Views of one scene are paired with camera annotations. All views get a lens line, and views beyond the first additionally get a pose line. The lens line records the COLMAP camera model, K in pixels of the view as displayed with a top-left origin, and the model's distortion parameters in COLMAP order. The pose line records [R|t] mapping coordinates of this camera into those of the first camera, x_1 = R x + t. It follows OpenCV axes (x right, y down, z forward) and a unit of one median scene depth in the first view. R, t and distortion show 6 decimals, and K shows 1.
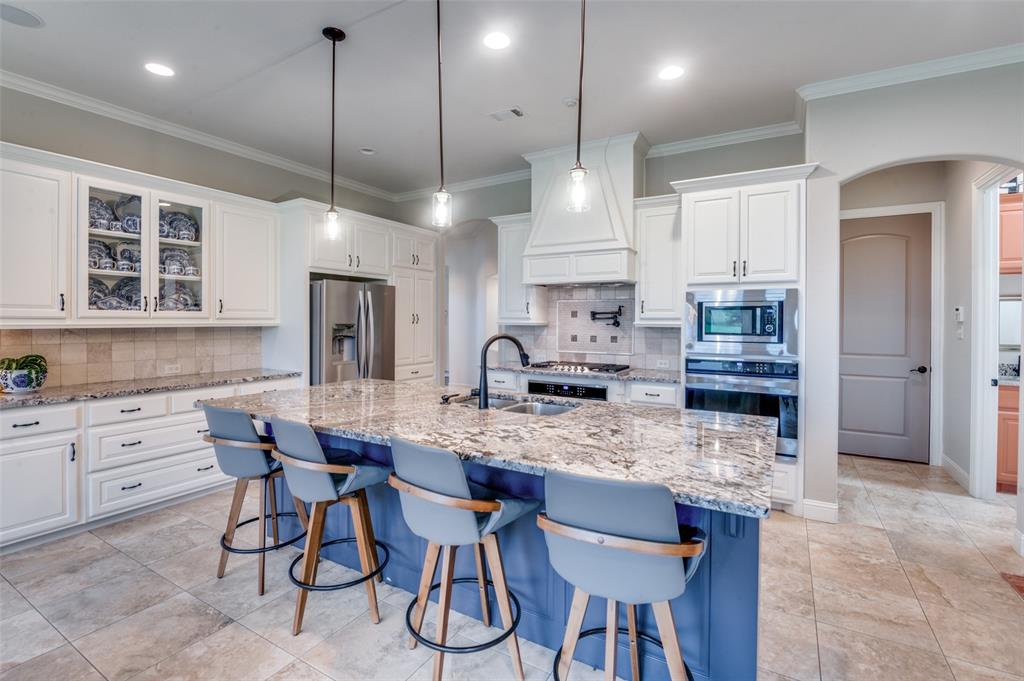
lens RADIAL K [[465.2, 0, 510.9], [0, 465.2, 321.4], [0, 0, 1]] dist [-0.003715, -0.001007]
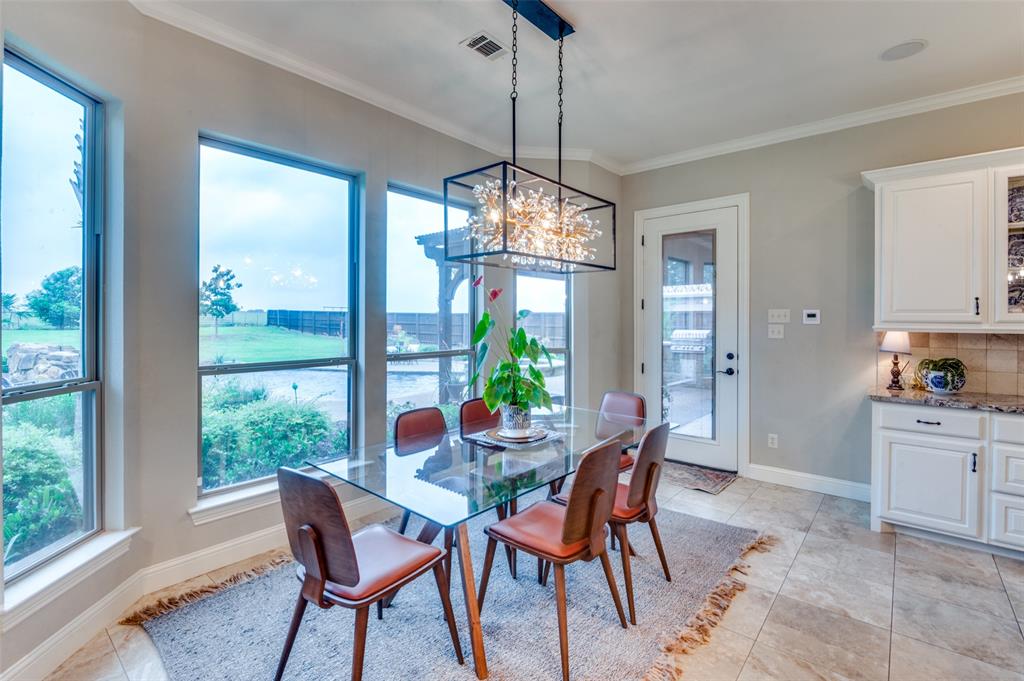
lens RADIAL K [[465.2, 0, 510.9], [0, 465.2, 321.4], [0, 0, 1]] dist [-0.003715, -0.001007]
pose [[-0.162203, -0.001829, -0.986756, 0.149782], [-0.004936, 0.999987, -0.001042, -0.003834], [0.986745, 0.004702, -0.162210, 0.206491]]
